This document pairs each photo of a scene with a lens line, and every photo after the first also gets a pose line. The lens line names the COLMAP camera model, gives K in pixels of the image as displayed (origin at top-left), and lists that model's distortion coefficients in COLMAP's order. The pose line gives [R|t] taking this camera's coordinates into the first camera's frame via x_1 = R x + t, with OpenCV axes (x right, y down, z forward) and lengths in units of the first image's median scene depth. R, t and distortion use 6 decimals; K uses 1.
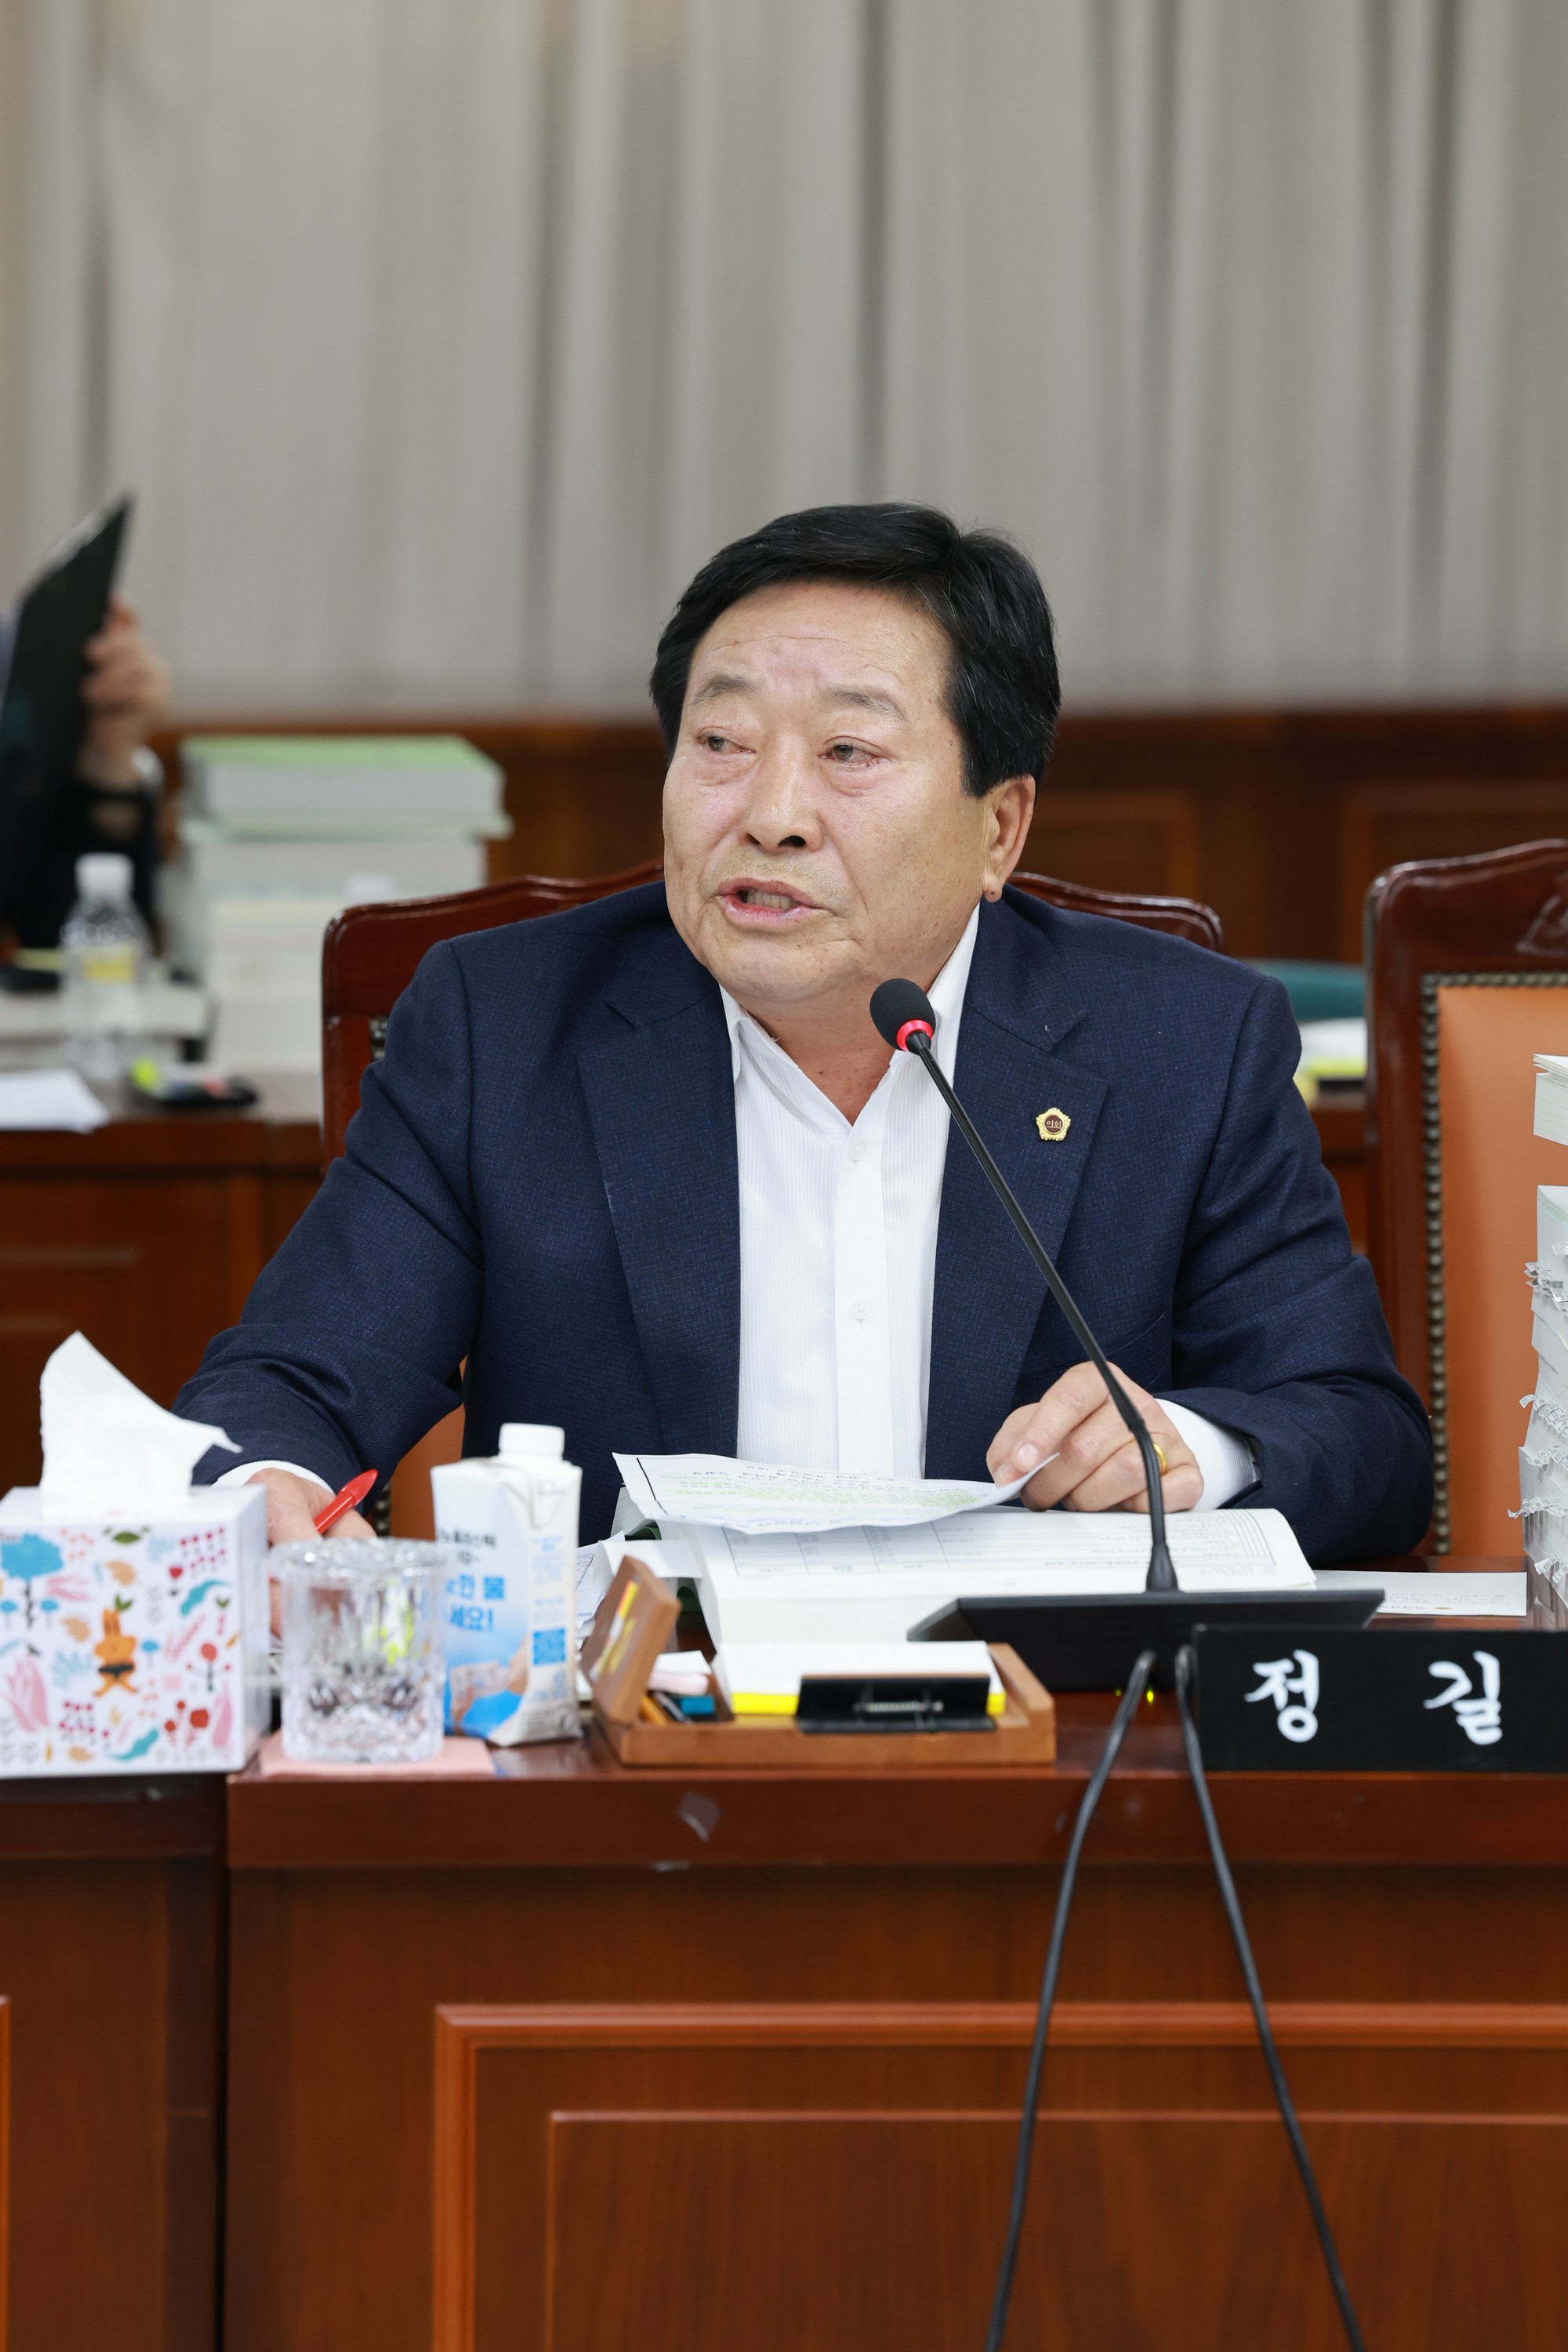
lens RADIAL K [[12533.2, 0, 784.0], [0, 12533.2, 1176.0], [0, 0, 1]] dist [1.058573, 33.765404]
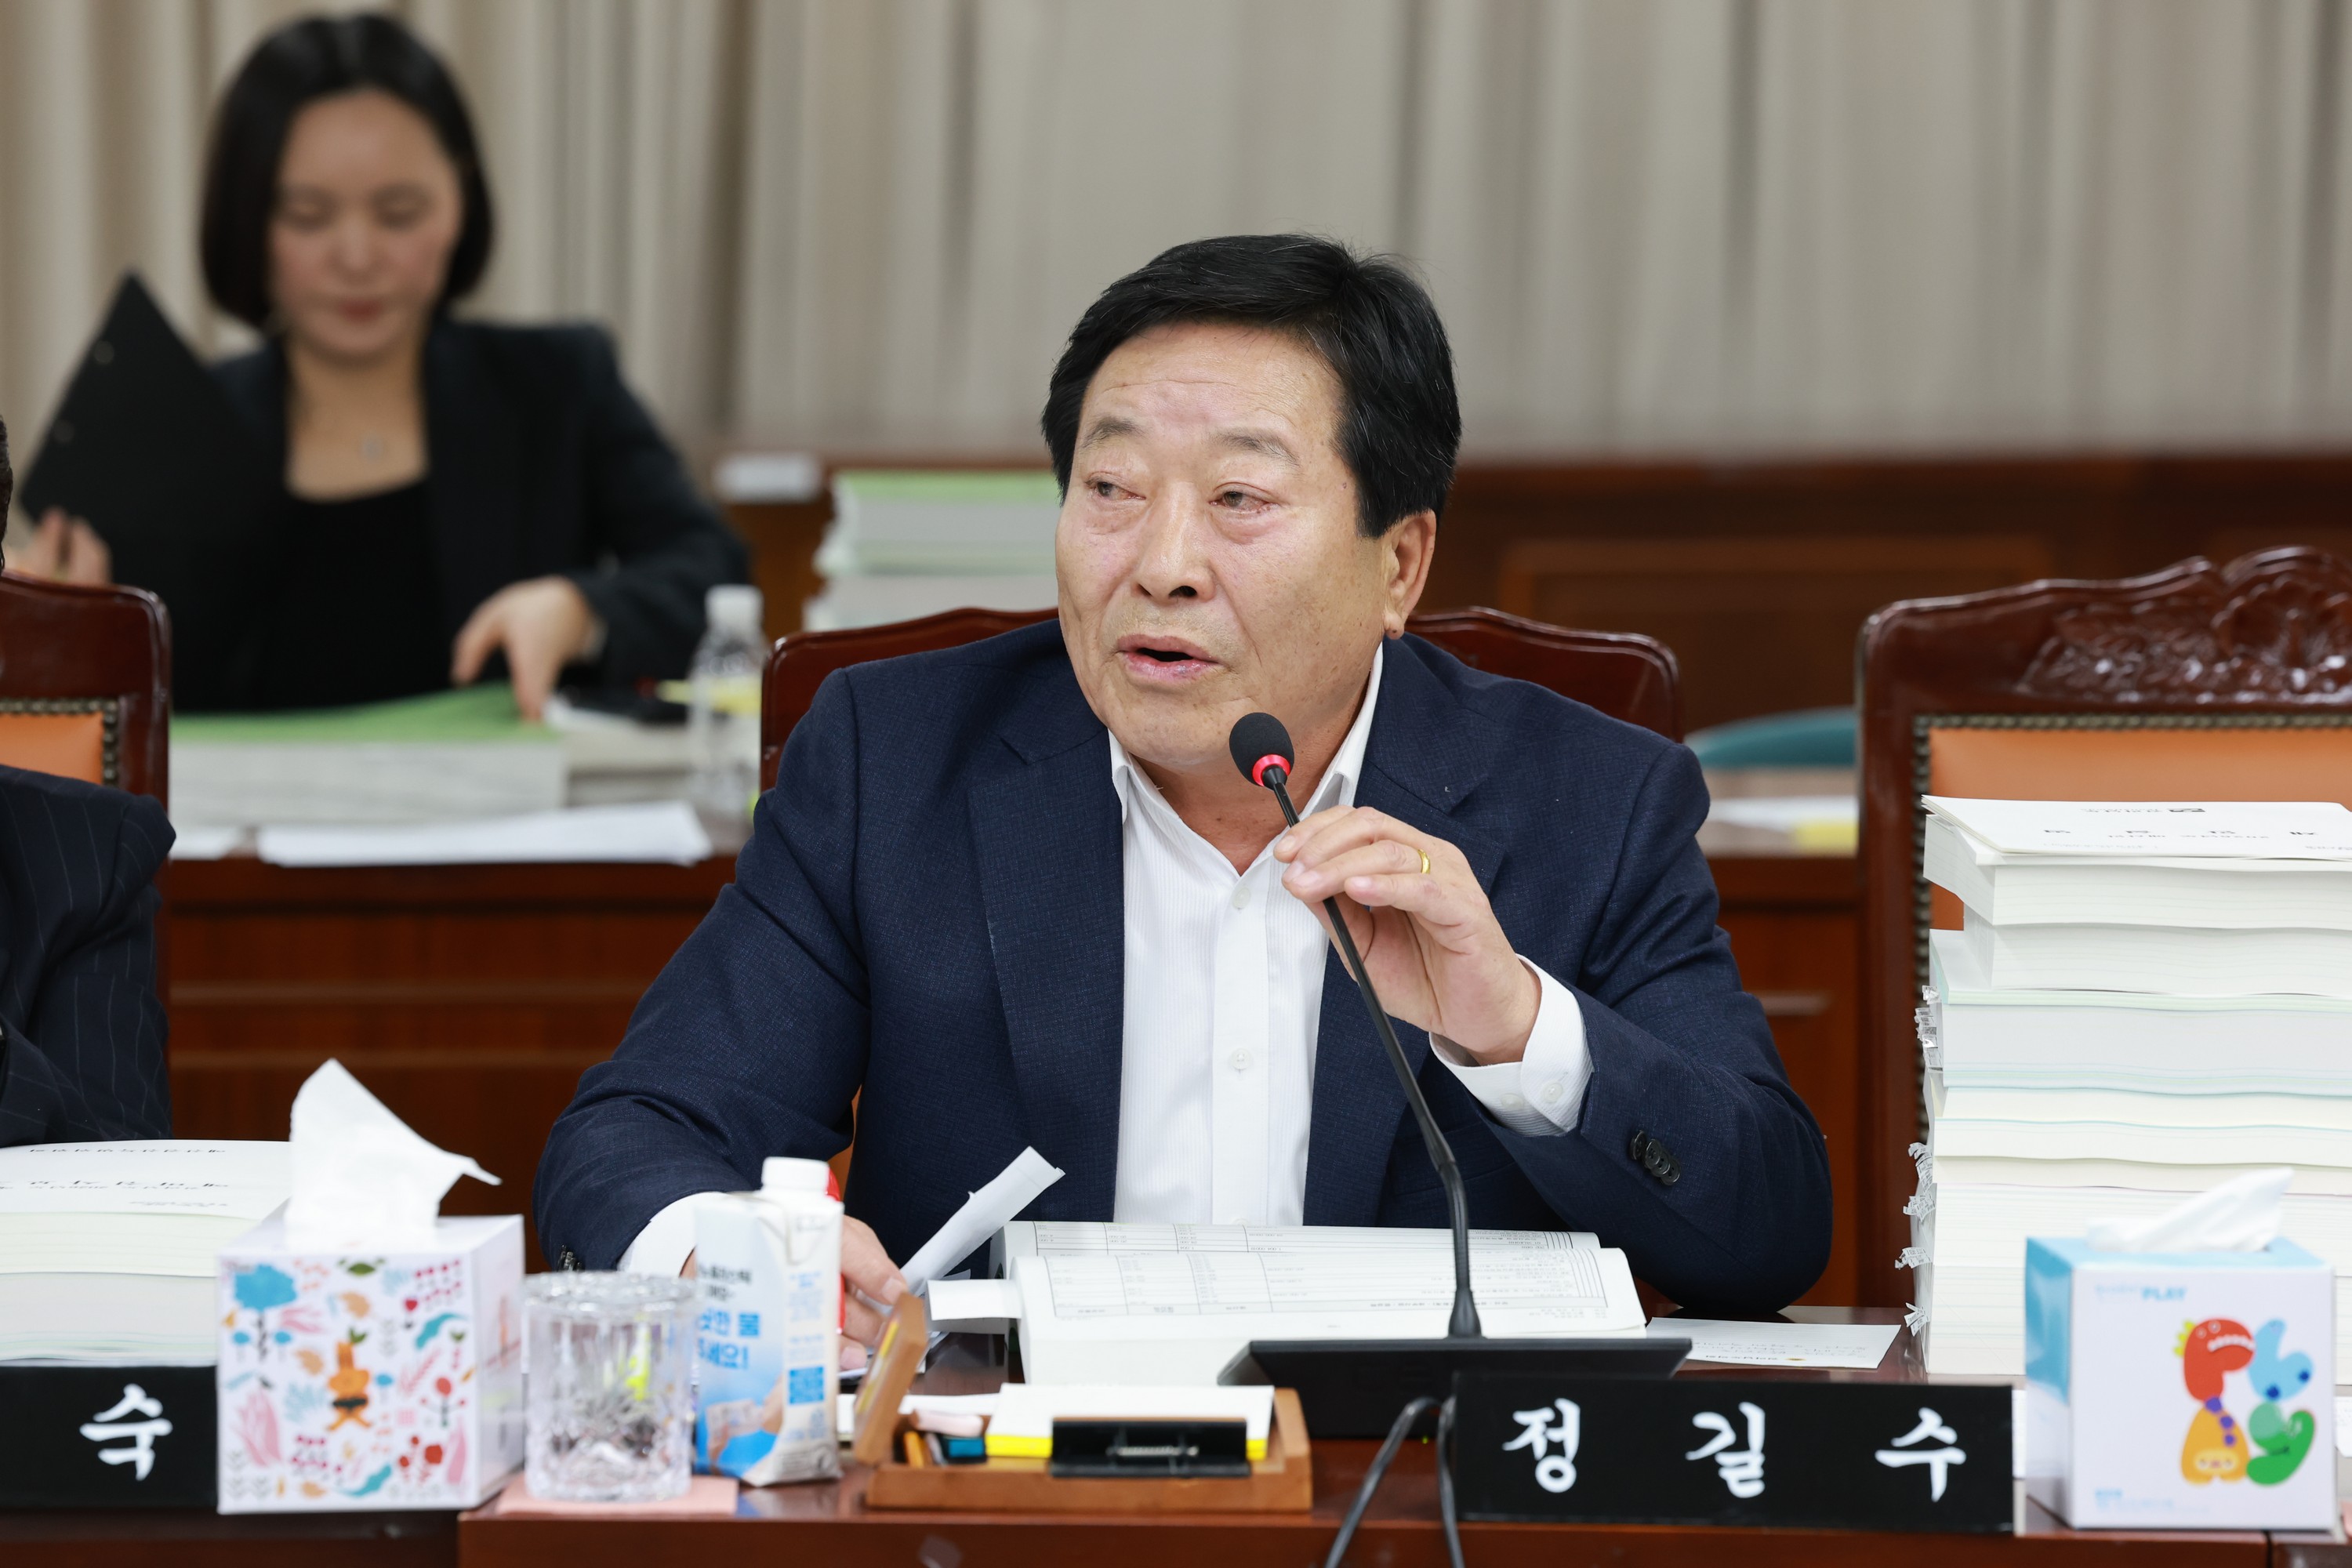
lens RADIAL K [[12533.2, 0, 1176.0], [0, 12533.2, 784.0], [0, 0, 1]] dist [1.058573, 33.765404]
pose [[0.997769, 0.010662, -0.065901, 0.075210], [-0.011403, 0.999876, -0.010878, 0.000865], [0.065776, 0.011606, 0.997767, 0.020290]]
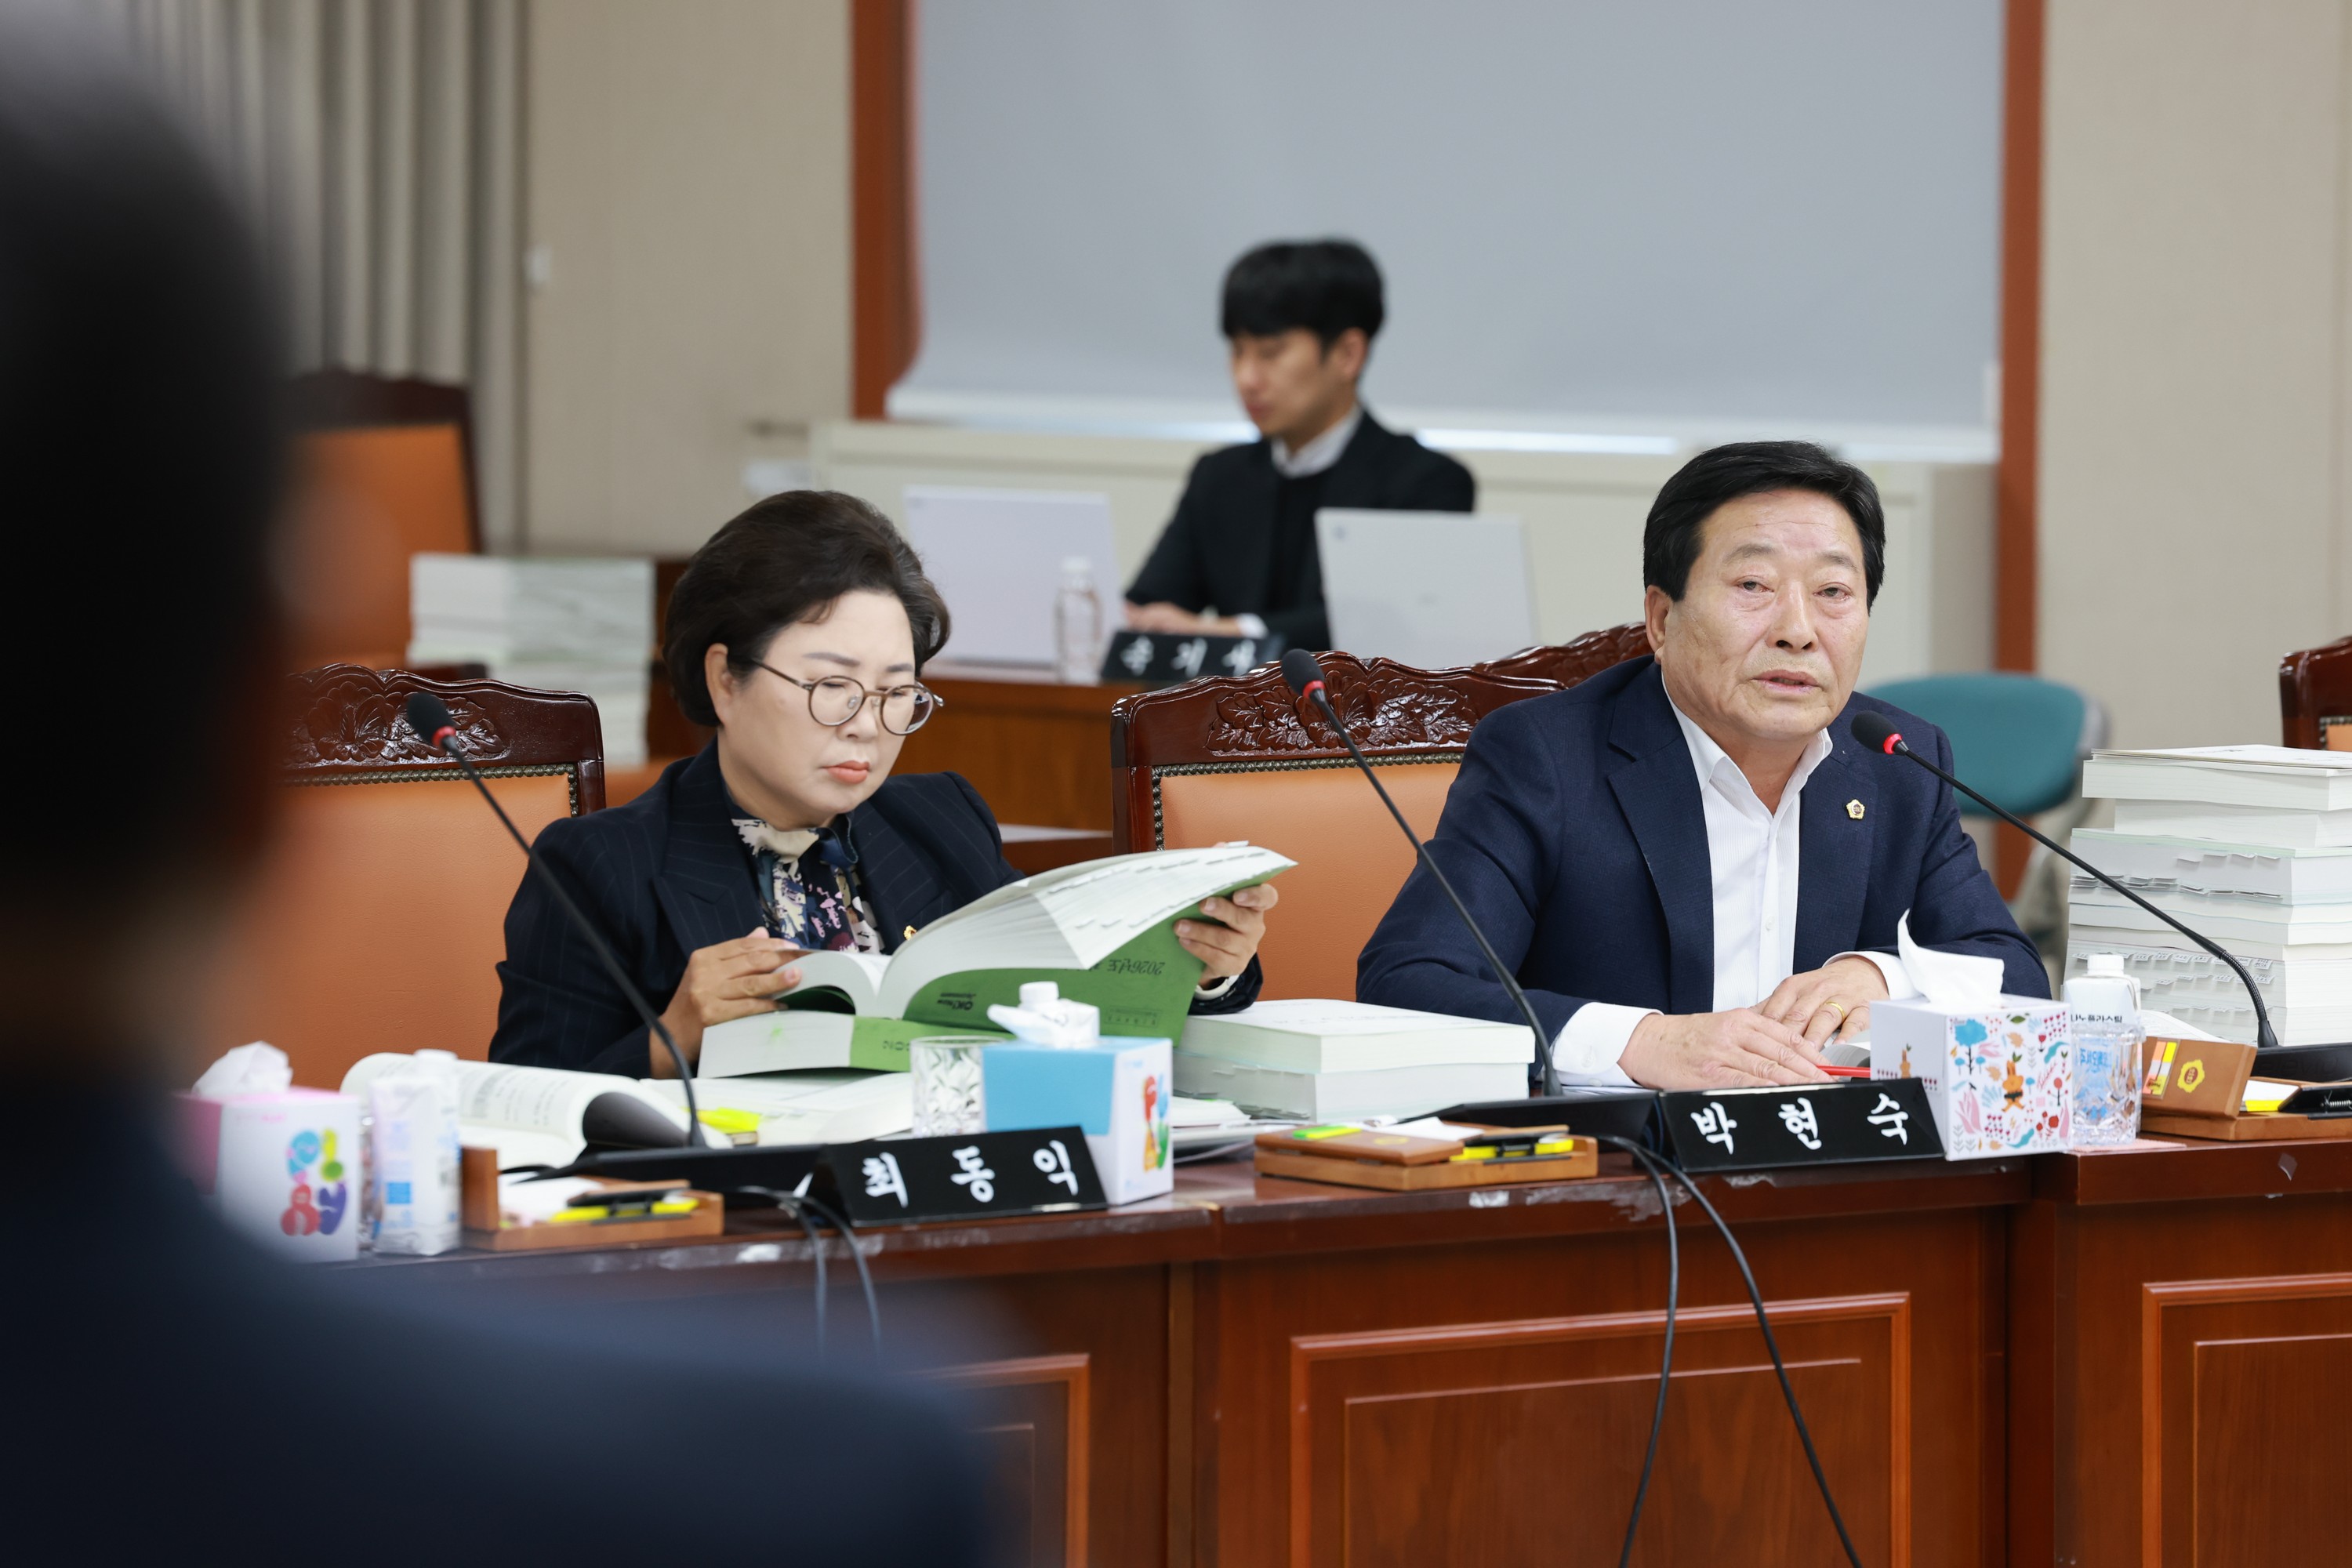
lens RADIAL K [[12533.2, 0, 1176.0], [0, 12533.2, 784.0], [0, 0, 1]] dist [1.058573, 33.765404]
pose [[0.843845, -0.032048, 0.535628, -1.076843], [0.048989, 0.998647, -0.017428, 0.020727], [-0.534345, 0.040946, 0.844274, -0.410220]]
